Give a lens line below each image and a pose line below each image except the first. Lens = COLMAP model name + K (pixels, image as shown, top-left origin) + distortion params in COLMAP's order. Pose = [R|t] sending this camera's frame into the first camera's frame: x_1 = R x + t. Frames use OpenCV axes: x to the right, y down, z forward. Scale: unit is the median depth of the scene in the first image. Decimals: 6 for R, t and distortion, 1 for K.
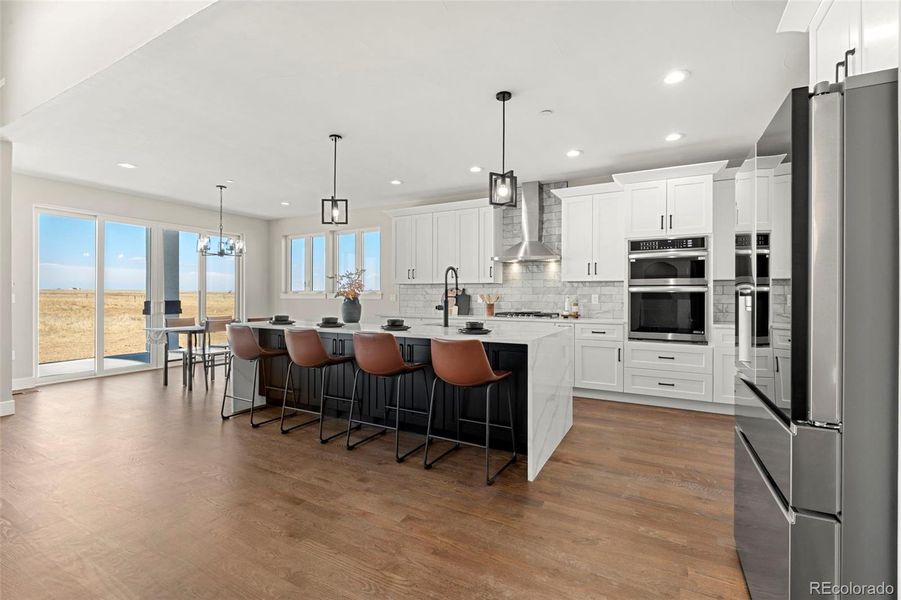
lens RADIAL K [[398.3, 0, 450.2], [0, 398.3, 295.2], [0, 0, 1]] dist [-0.000564, -0.000029]
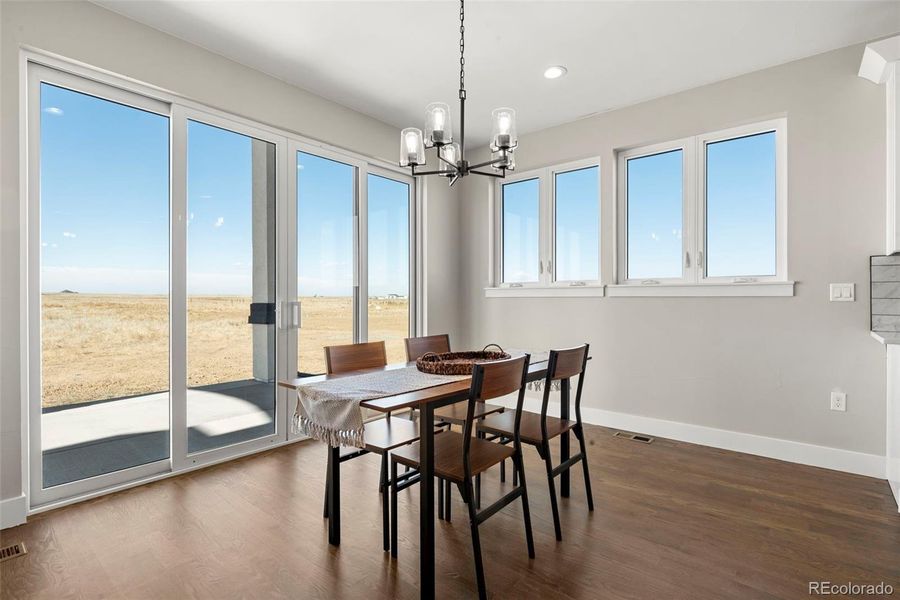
lens RADIAL K [[431.0, 0, 447.4], [0, 431.0, 298.7], [0, 0, 1]] dist [0.000125, 0.000229]
pose [[0.978947, -0.003995, -0.204074, -0.658694], [0.004090, 0.999992, 0.000044, 0.018377], [0.204073, -0.000878, 0.978955, 0.796183]]
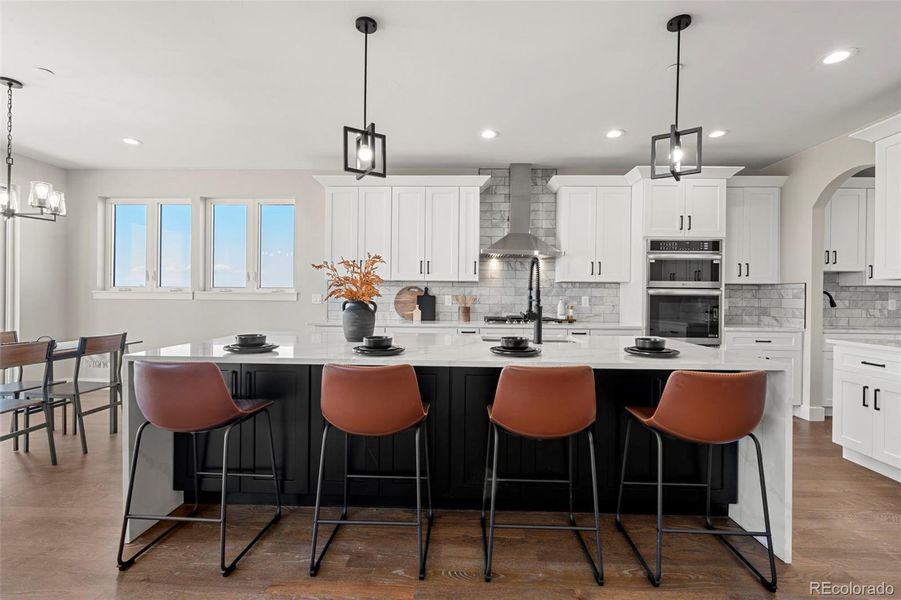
lens RADIAL K [[398.3, 0, 450.2], [0, 398.3, 295.2], [0, 0, 1]] dist [-0.000564, -0.000029]
pose [[0.893734, 0.006357, 0.448551, -0.383772], [-0.007773, 0.999969, 0.001316, -0.004059], [-0.448529, -0.004663, 0.893756, 0.372649]]
